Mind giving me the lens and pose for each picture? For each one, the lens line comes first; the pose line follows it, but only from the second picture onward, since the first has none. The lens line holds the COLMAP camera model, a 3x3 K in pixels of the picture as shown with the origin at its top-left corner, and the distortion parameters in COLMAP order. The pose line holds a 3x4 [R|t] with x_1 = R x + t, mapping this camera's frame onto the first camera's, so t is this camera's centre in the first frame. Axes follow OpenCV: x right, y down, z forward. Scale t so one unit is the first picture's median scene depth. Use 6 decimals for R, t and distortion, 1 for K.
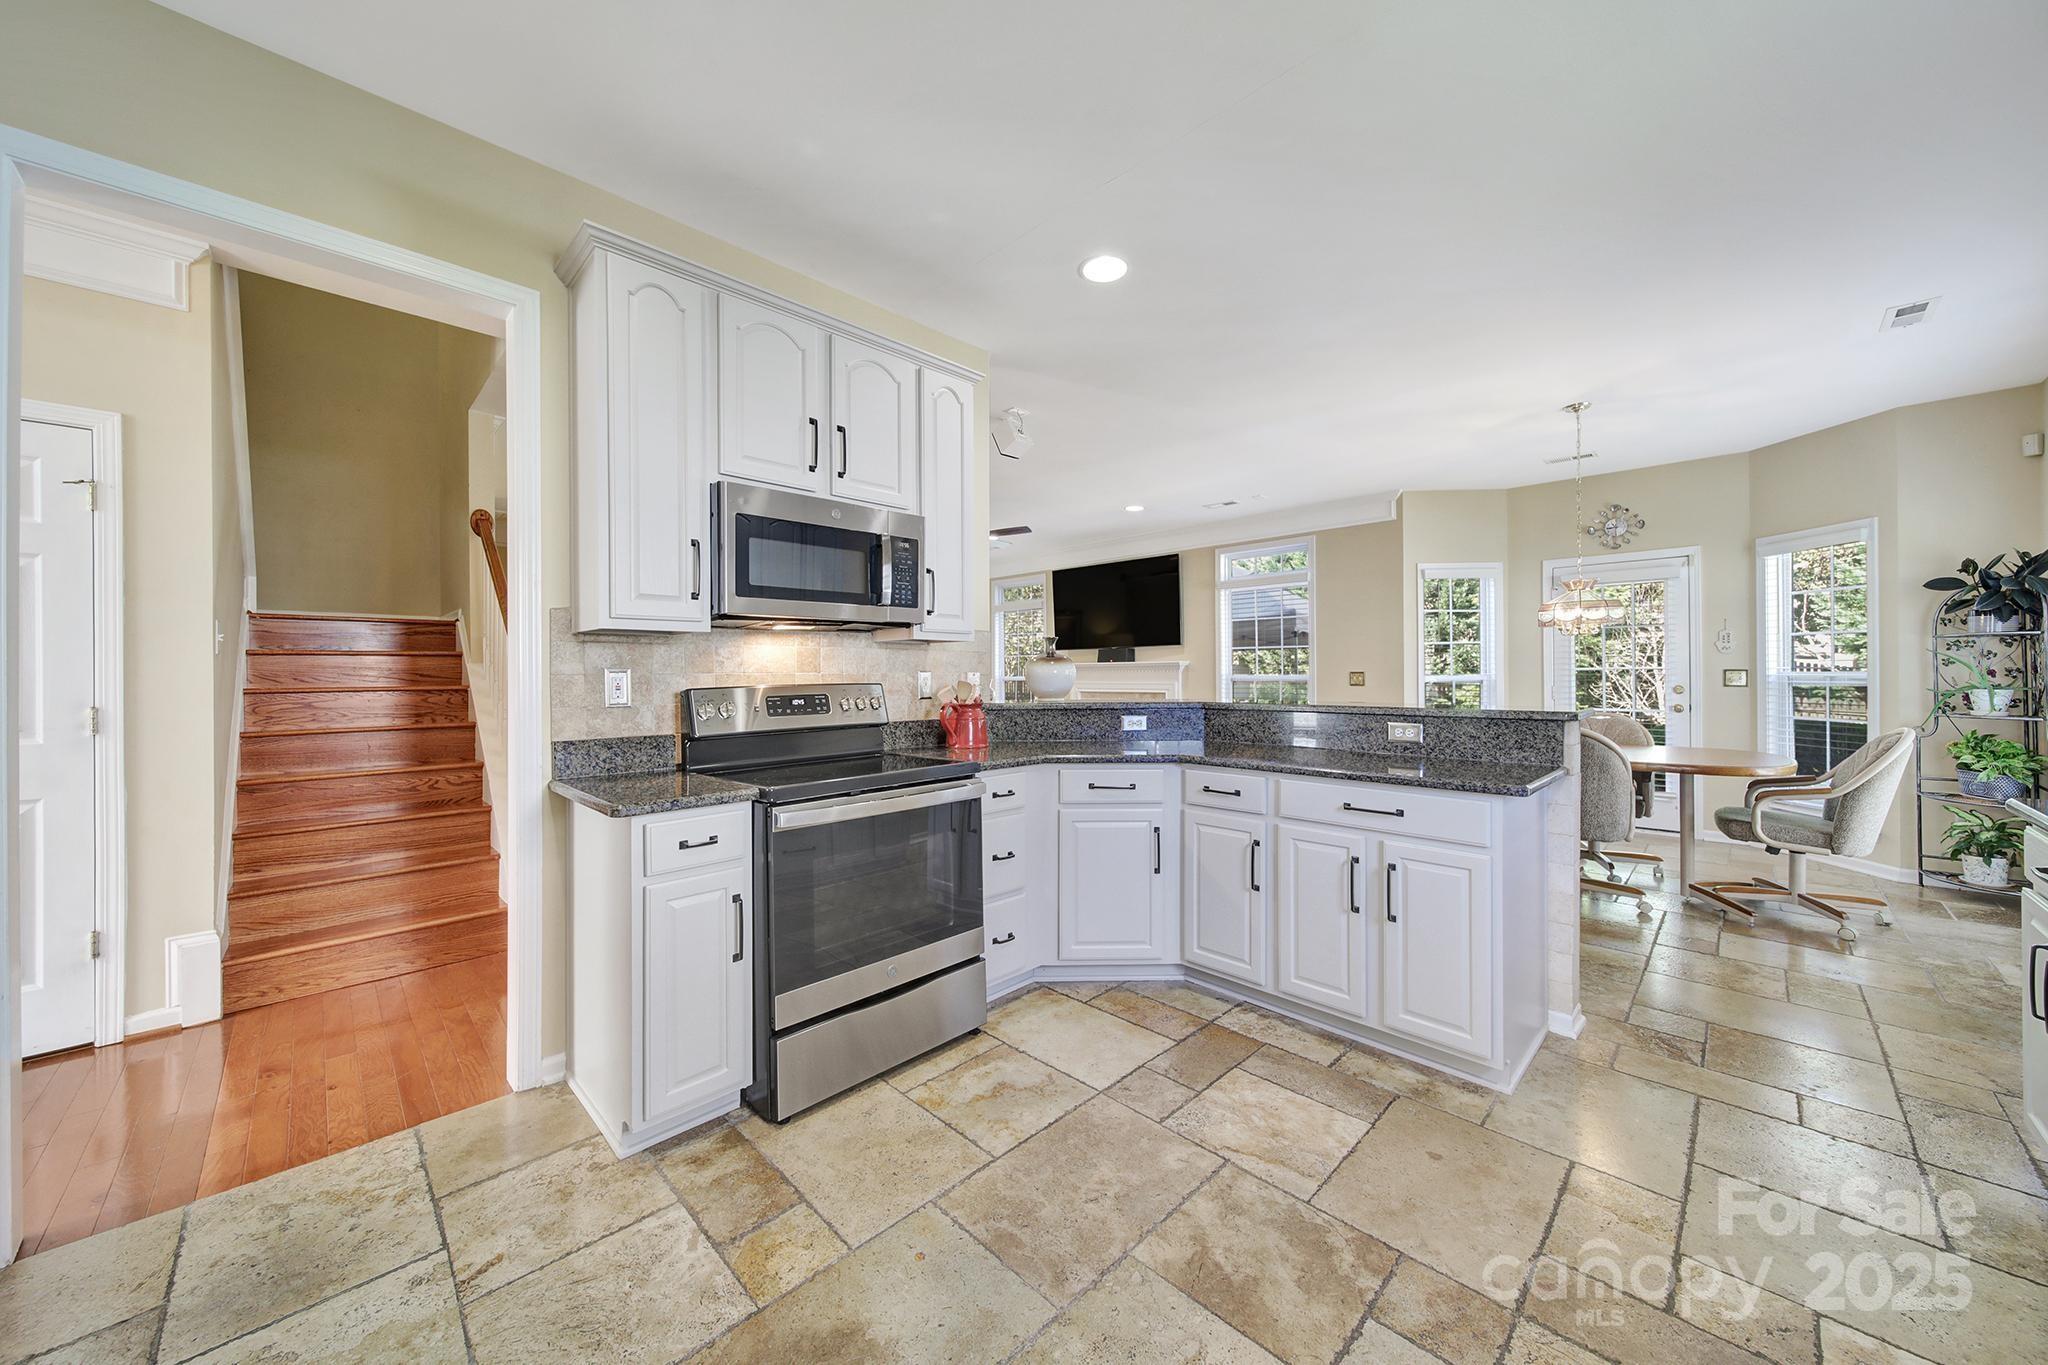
lens RADIAL K [[730.7, 0, 1032.7], [0, 730.7, 675.3], [0, 0, 1]] dist [-0.004679, -0.000052]
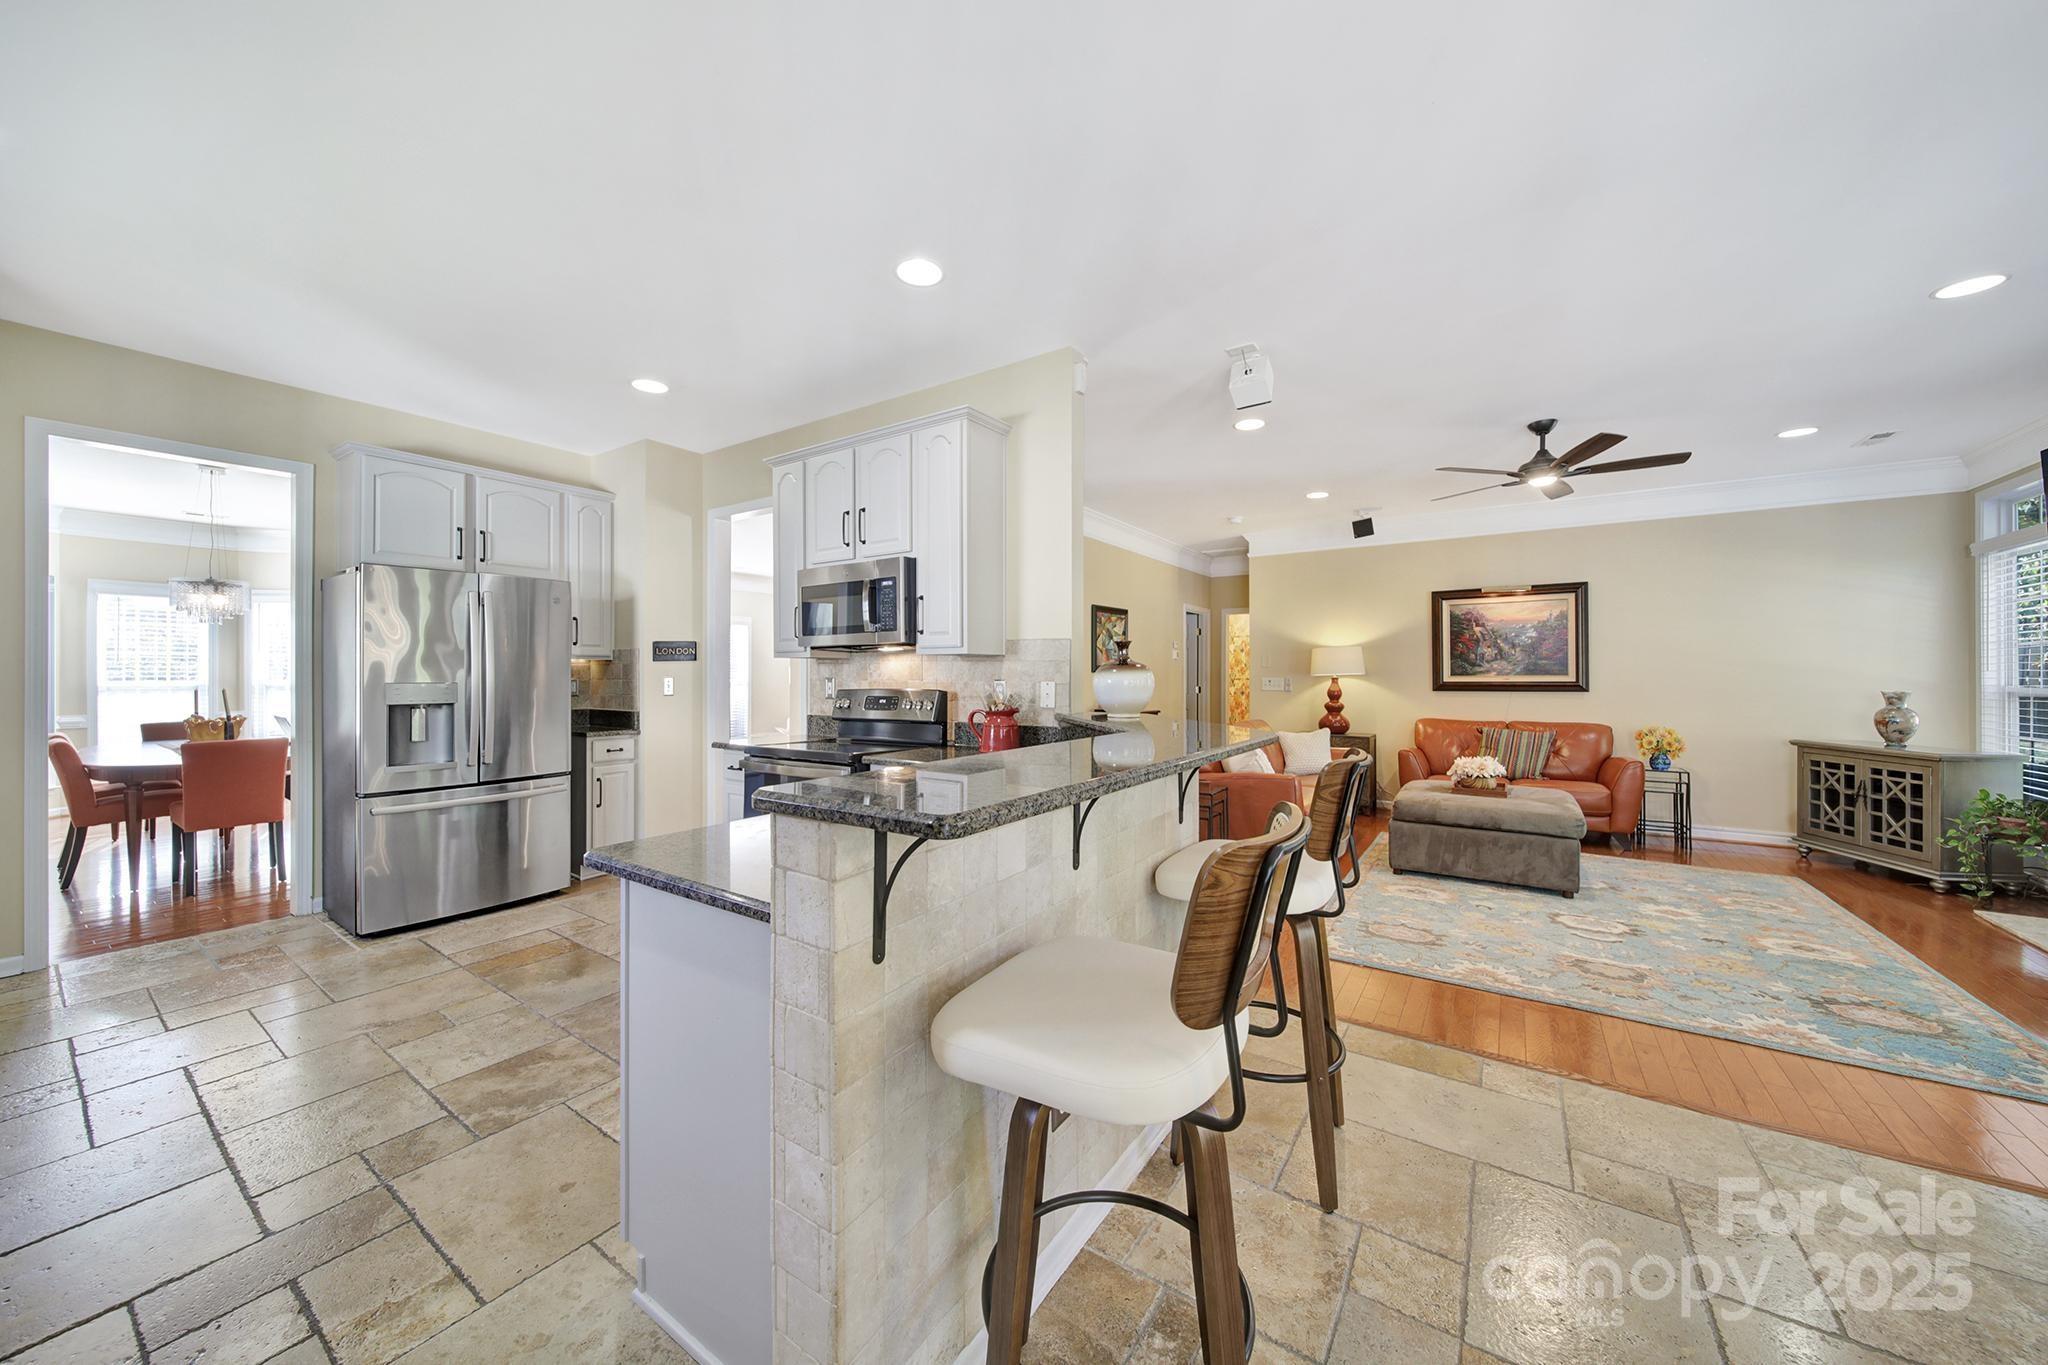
lens RADIAL K [[730.7, 0, 1027.6], [0, 730.7, 673.9], [0, 0, 1]] dist [-0.004679, -0.000052]
pose [[0.180887, 0.006993, -0.983479, 1.758244], [-0.000613, 0.999975, 0.006998, -0.041798], [0.983504, -0.000663, 0.180887, 1.551297]]
